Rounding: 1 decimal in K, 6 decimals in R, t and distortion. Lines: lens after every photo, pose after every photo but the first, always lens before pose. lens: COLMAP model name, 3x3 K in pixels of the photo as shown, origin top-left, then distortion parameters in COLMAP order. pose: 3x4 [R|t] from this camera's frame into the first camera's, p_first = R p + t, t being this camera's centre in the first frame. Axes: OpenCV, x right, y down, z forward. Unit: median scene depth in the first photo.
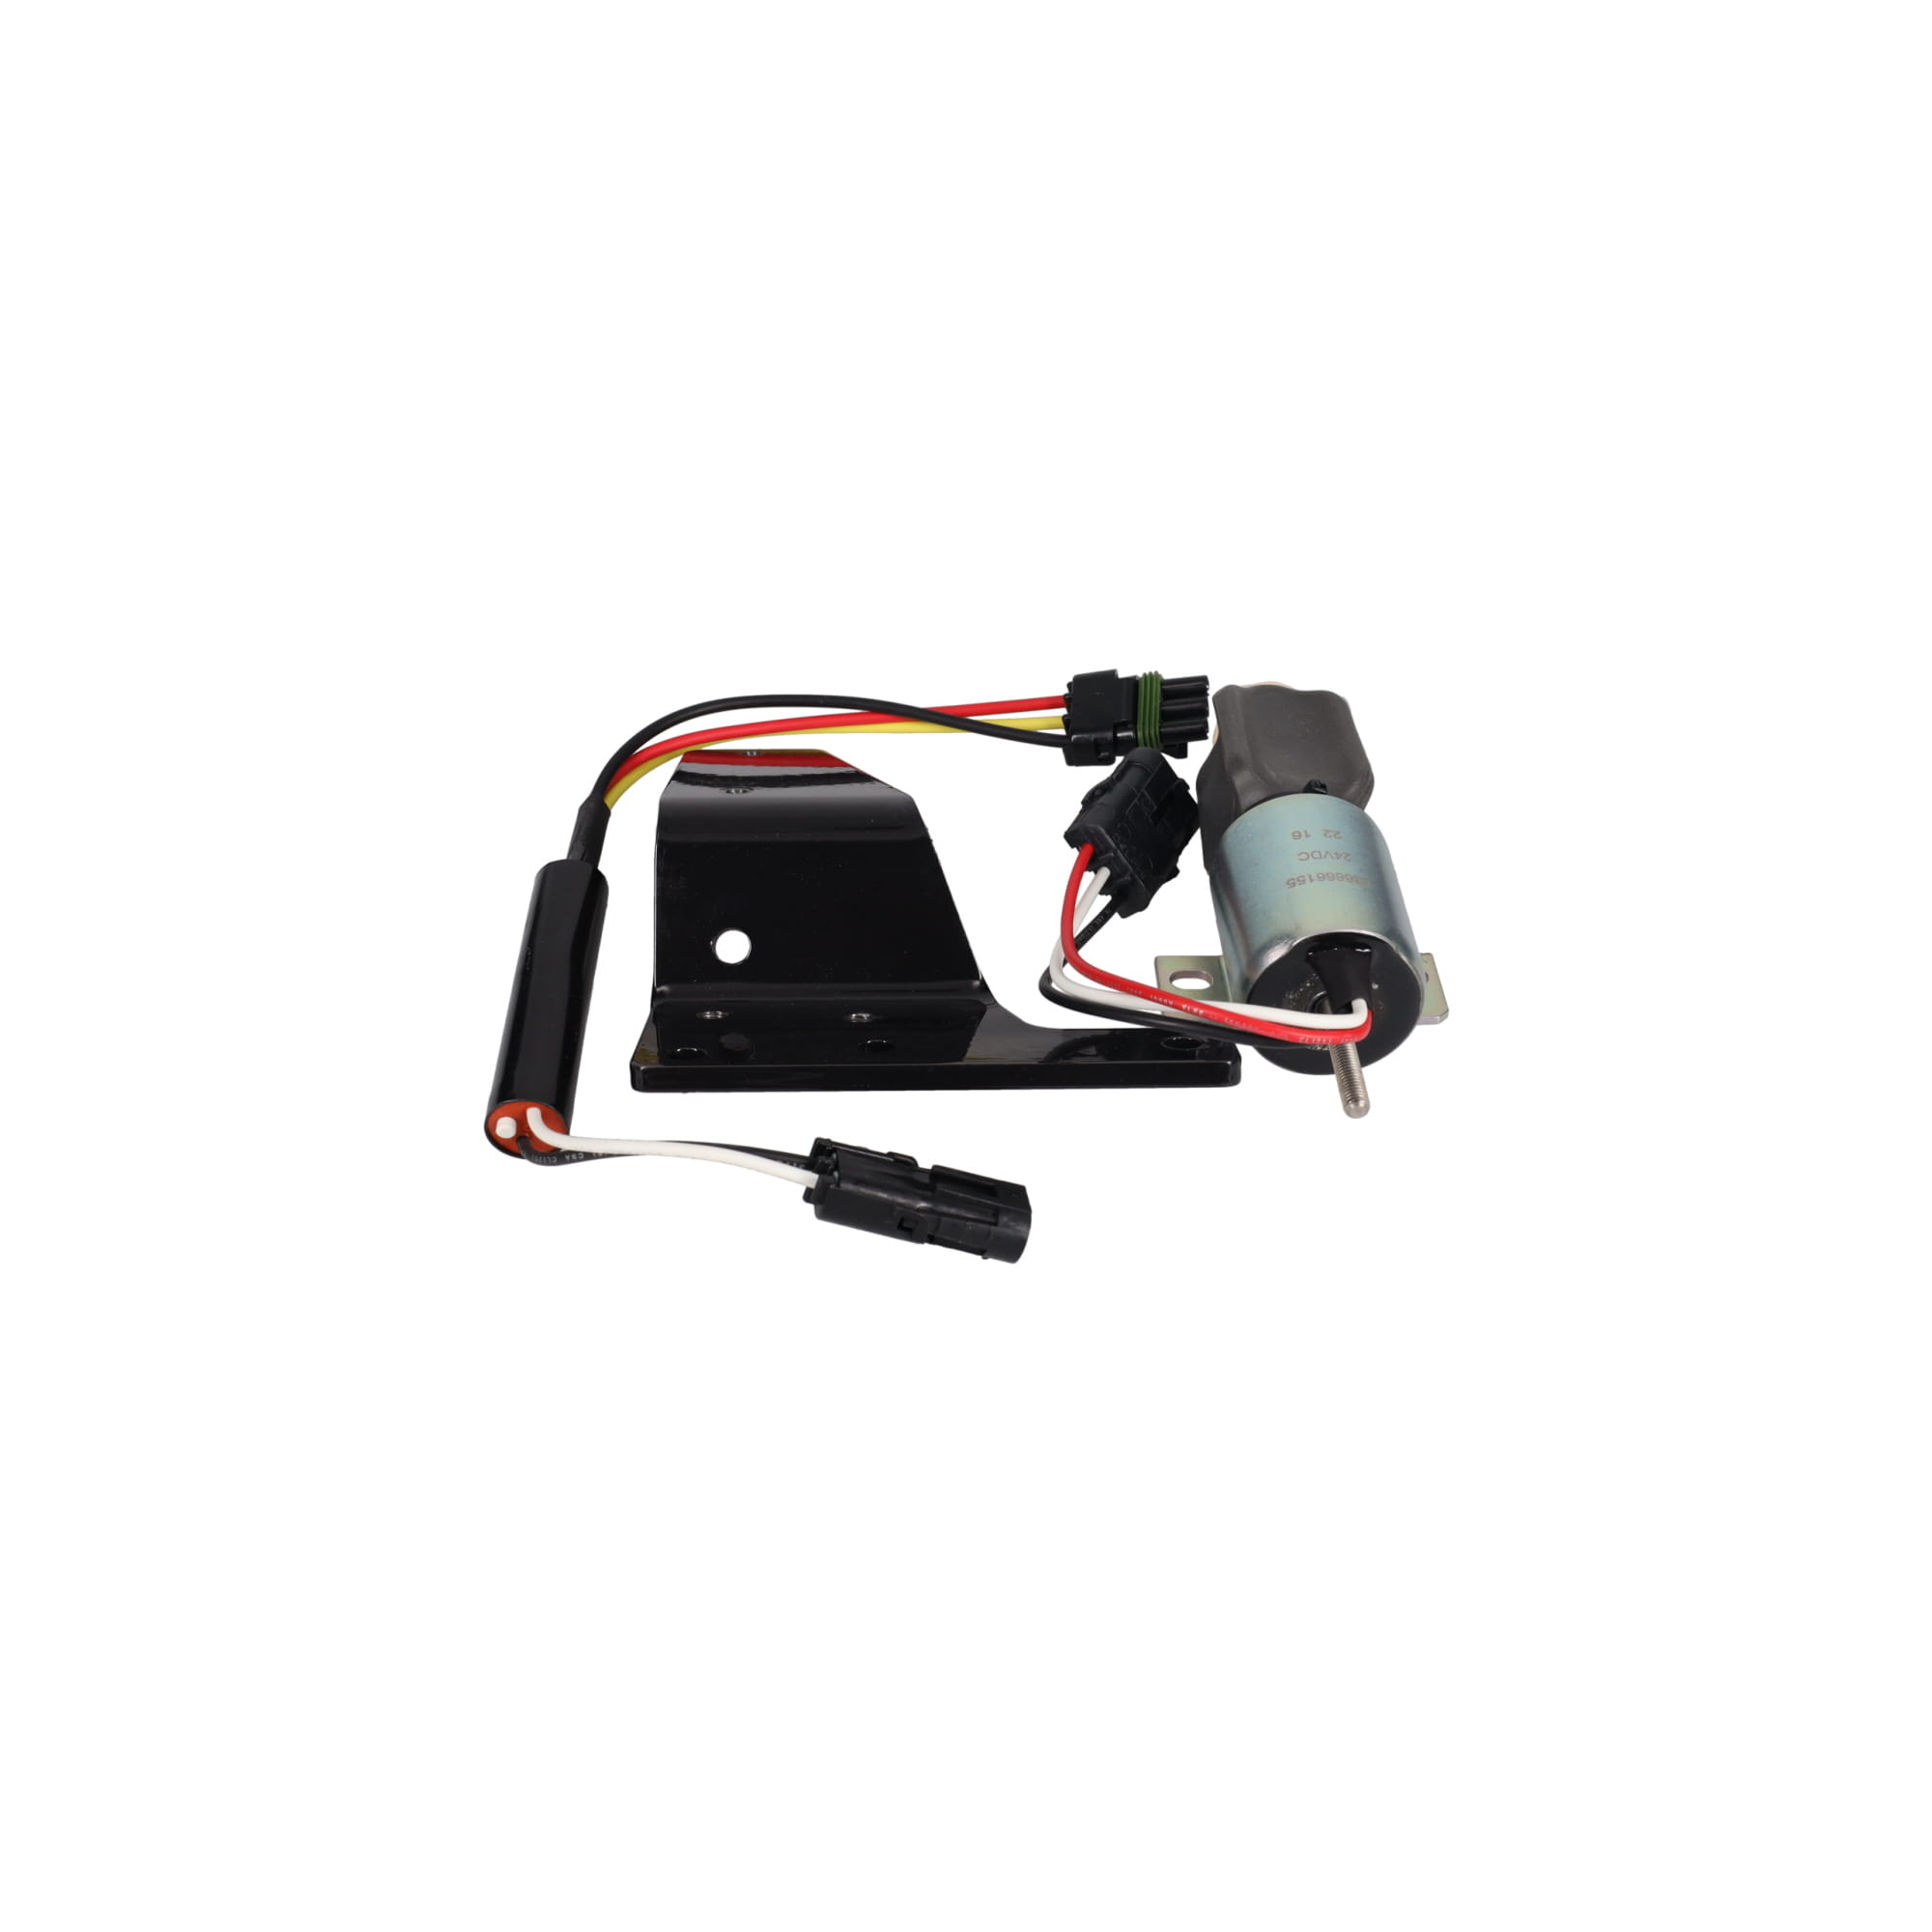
lens RADIAL K [[2276.5, 0, 968.1], [0, 2276.5, 964.5], [0, 0, 1]] dist [-0.016941, 0.000000]
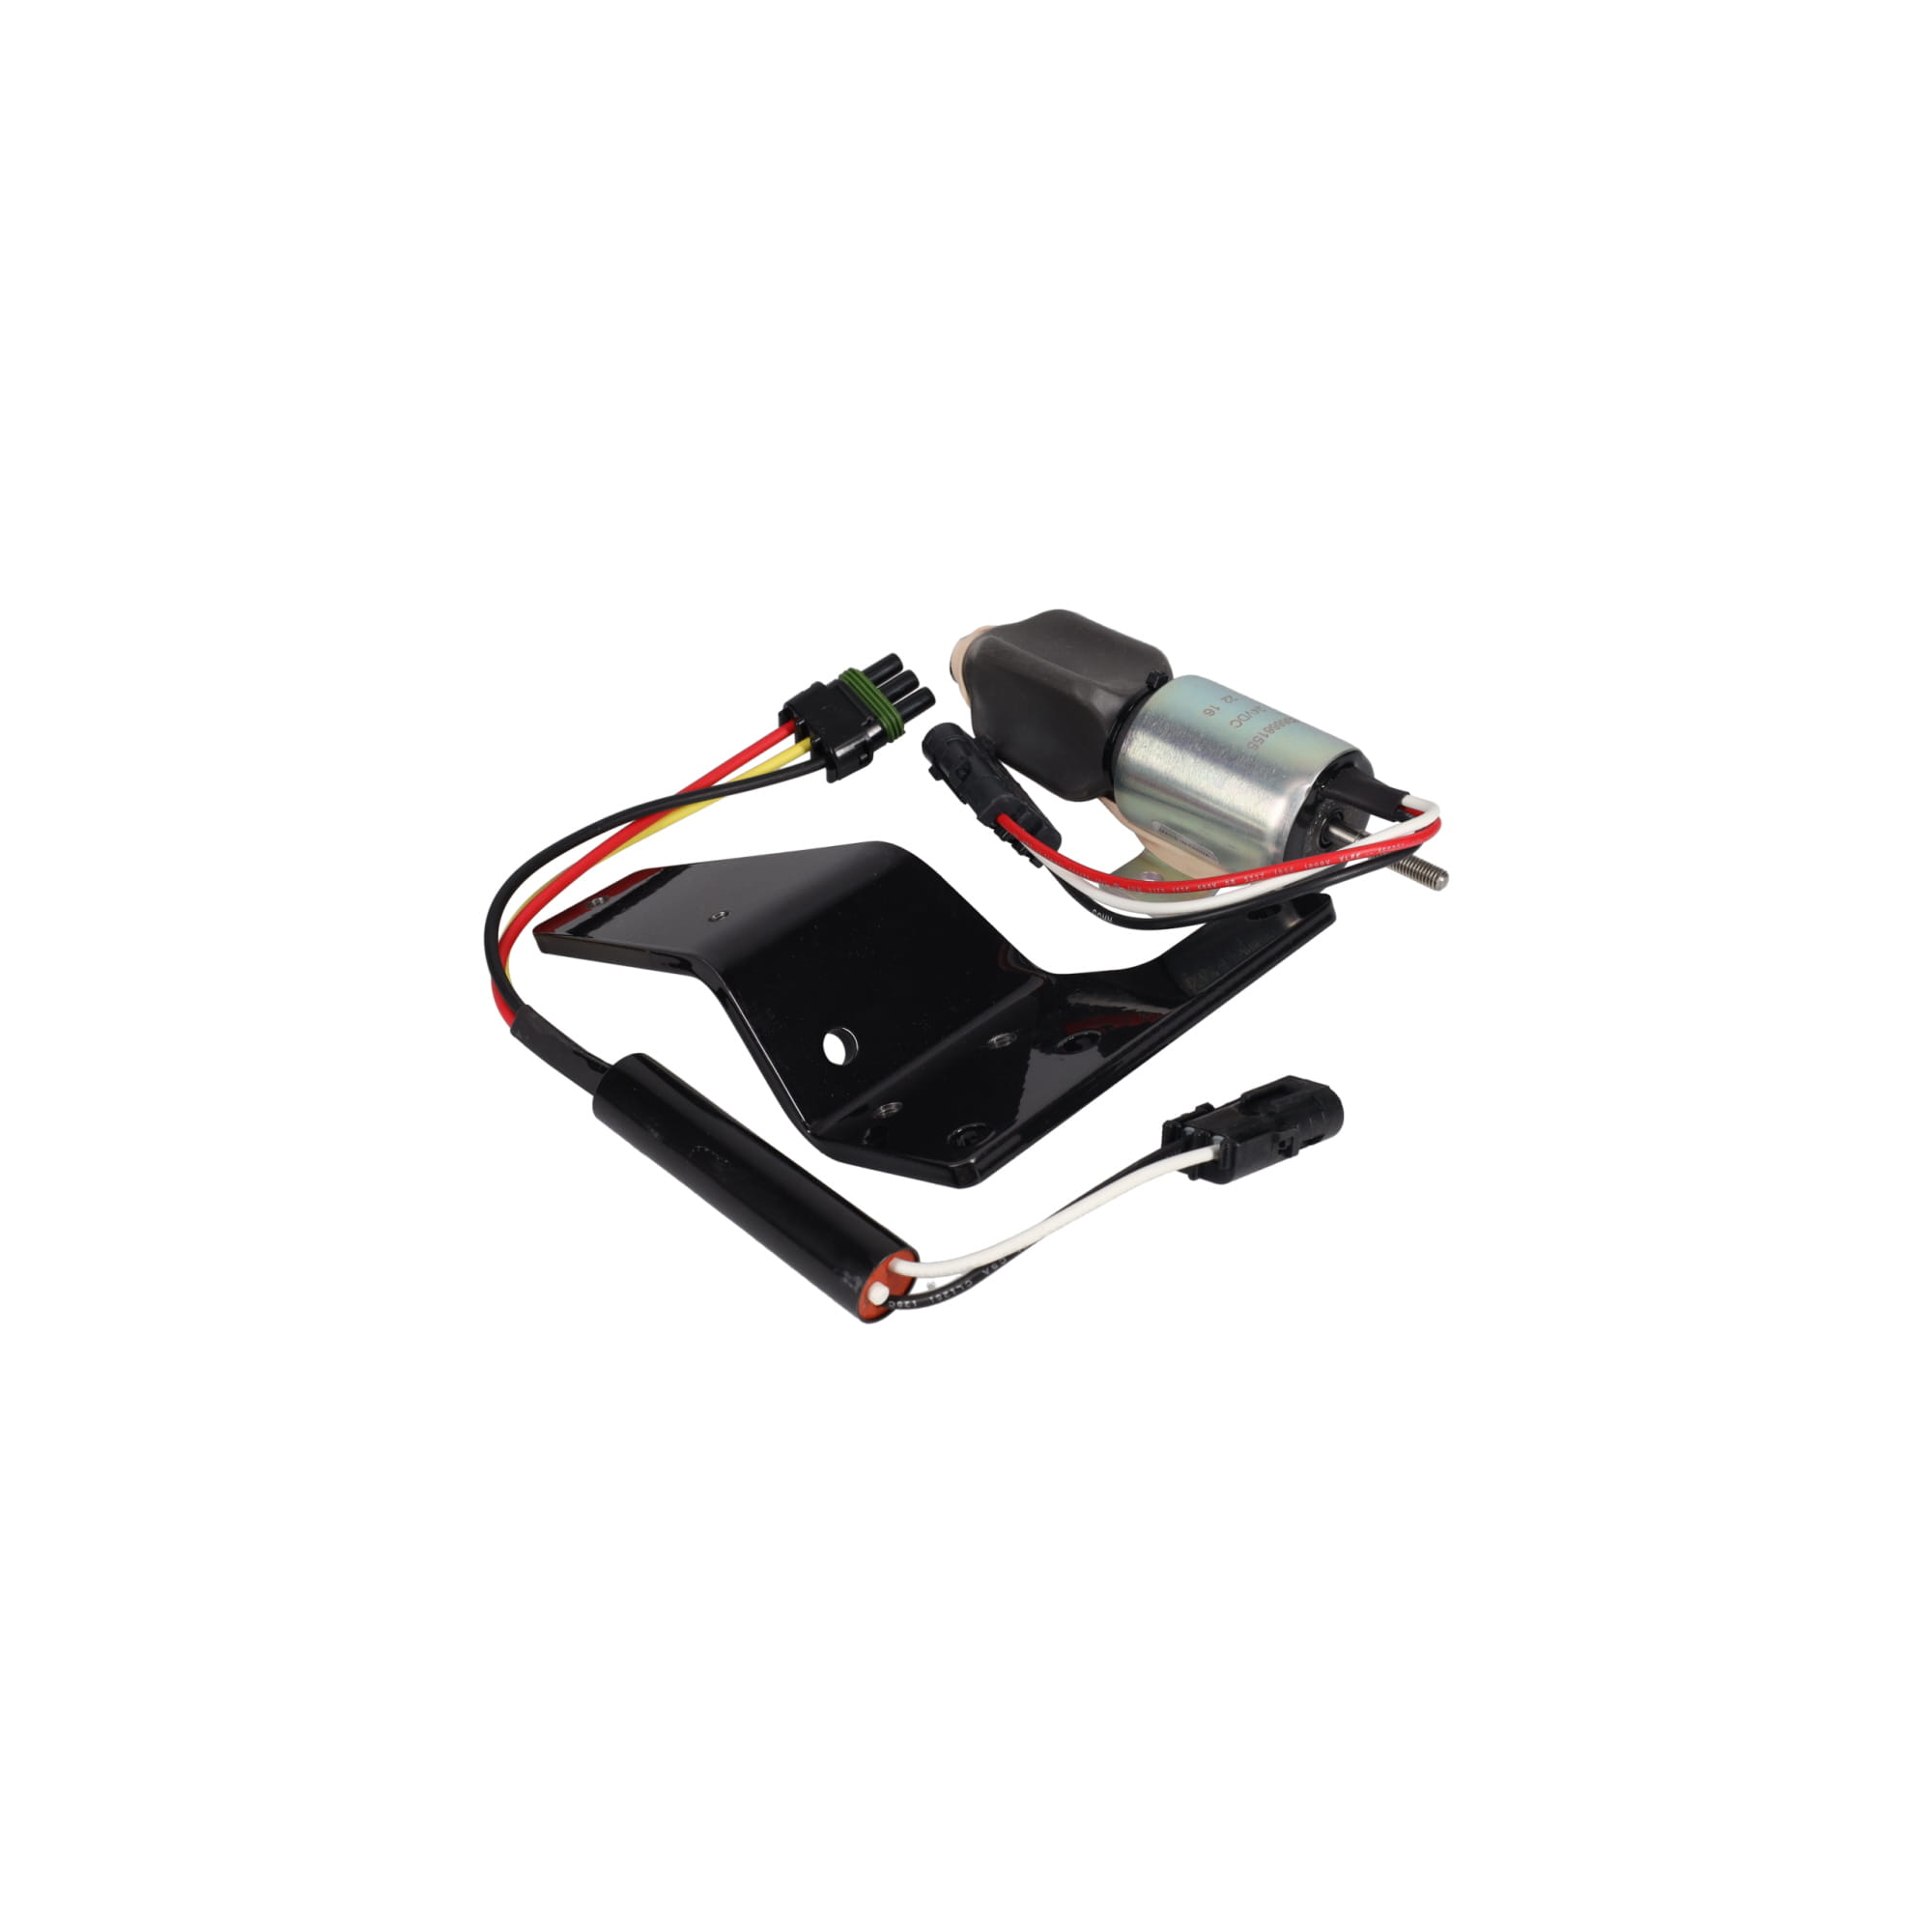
lens RADIAL K [[2276.5, 0, 968.2], [0, 2276.5, 963.7], [0, 0, 1]] dist [-0.016941, 0.000000]
pose [[0.707279, -0.440352, 0.553033, -0.573687], [0.444412, 0.885347, 0.136595, -0.144561], [-0.549776, 0.149164, 0.821886, 0.170185]]
